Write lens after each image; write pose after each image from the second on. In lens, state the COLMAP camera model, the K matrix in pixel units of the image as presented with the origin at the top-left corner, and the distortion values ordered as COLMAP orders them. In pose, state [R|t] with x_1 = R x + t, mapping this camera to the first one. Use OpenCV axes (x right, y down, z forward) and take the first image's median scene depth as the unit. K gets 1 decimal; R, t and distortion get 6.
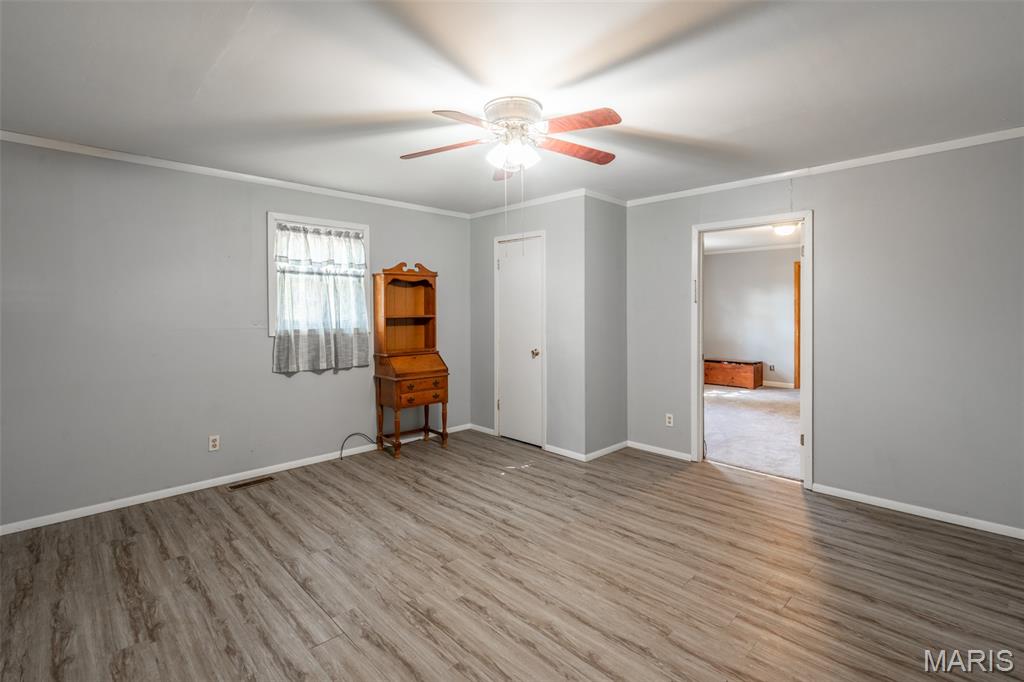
lens RADIAL K [[473.9, 0, 537.9], [0, 473.9, 313.4], [0, 0, 1]] dist [-0.002620, 0.001480]
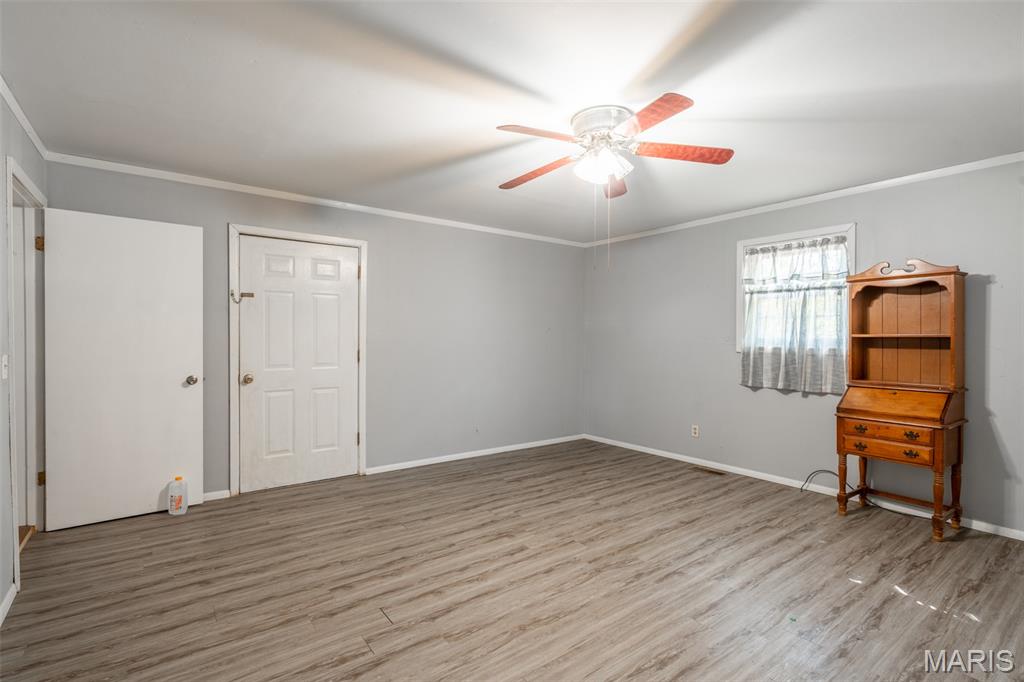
lens RADIAL K [[473.9, 0, 514.9], [0, 473.9, 340.2], [0, 0, 1]] dist [-0.002620, 0.001480]
pose [[-0.144402, 0.013408, -0.989428, 0.644289], [-0.002504, 0.999900, 0.013915, 0.006000], [0.989516, 0.004487, -0.144354, 0.659028]]
